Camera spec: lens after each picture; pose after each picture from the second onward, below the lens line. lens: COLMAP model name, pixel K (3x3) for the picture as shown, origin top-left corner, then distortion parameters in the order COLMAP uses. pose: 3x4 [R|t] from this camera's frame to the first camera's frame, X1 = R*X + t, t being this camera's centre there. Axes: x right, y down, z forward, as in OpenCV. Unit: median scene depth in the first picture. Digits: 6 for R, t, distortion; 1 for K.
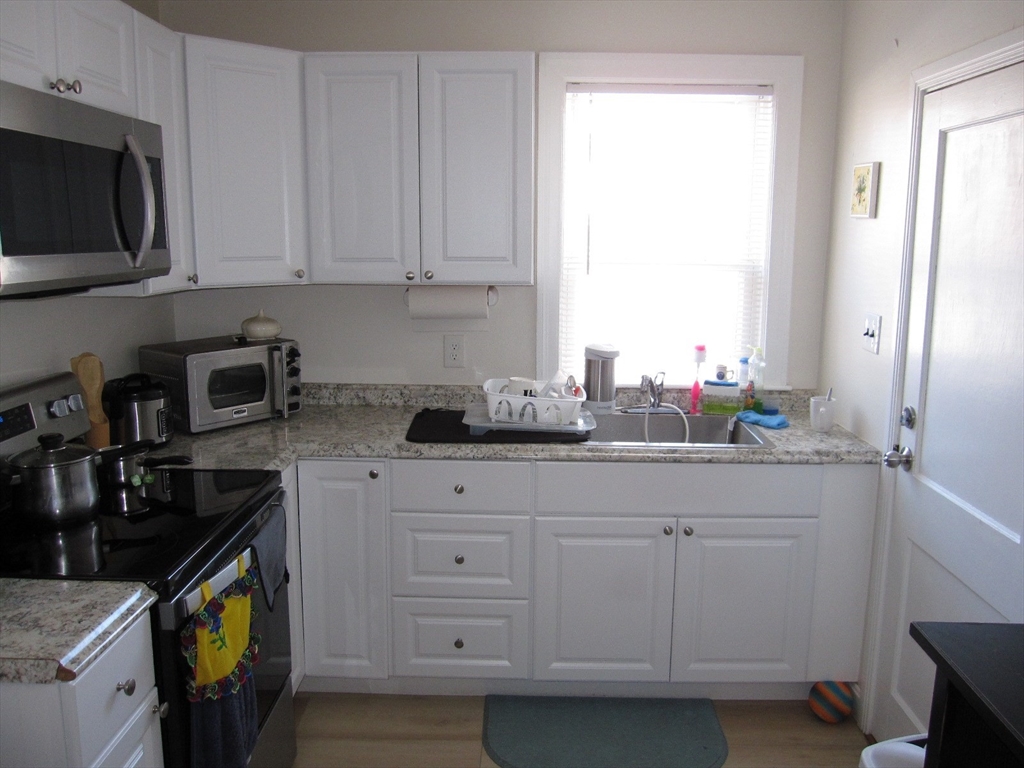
lens RADIAL K [[848.5, 0, 513.3], [0, 848.5, 382.8], [0, 0, 1]] dist [-0.070714, 0.044362]
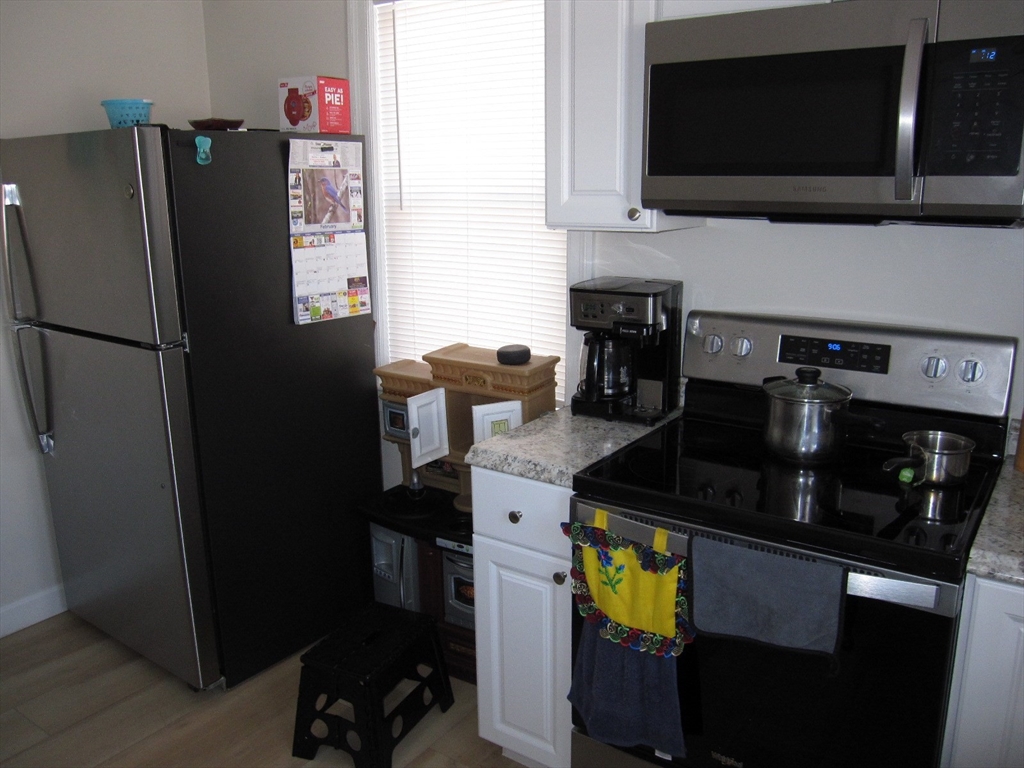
lens RADIAL K [[848.5, 0, 509.9], [0, 848.5, 387.3], [0, 0, 1]] dist [-0.070714, 0.044362]
pose [[-0.569927, 0.195375, -0.798130, 0.297214], [-0.139699, 0.934142, 0.328426, -0.134447], [0.809733, 0.298677, -0.505099, 0.871375]]
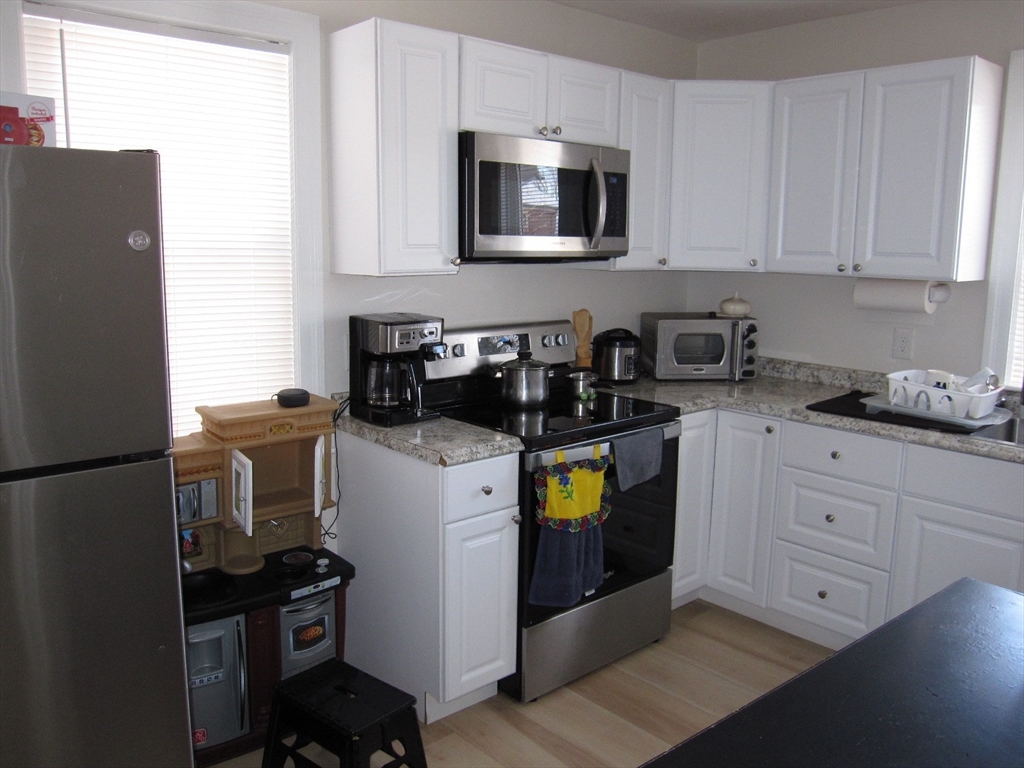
lens RADIAL K [[848.5, 0, 511.7], [0, 848.5, 380.8], [0, 0, 1]] dist [-0.070714, 0.044362]
pose [[0.679017, 0.124422, -0.723502, 0.426741], [-0.137262, 0.989670, 0.041374, 0.038888], [0.721176, 0.071216, 0.689082, -0.085950]]
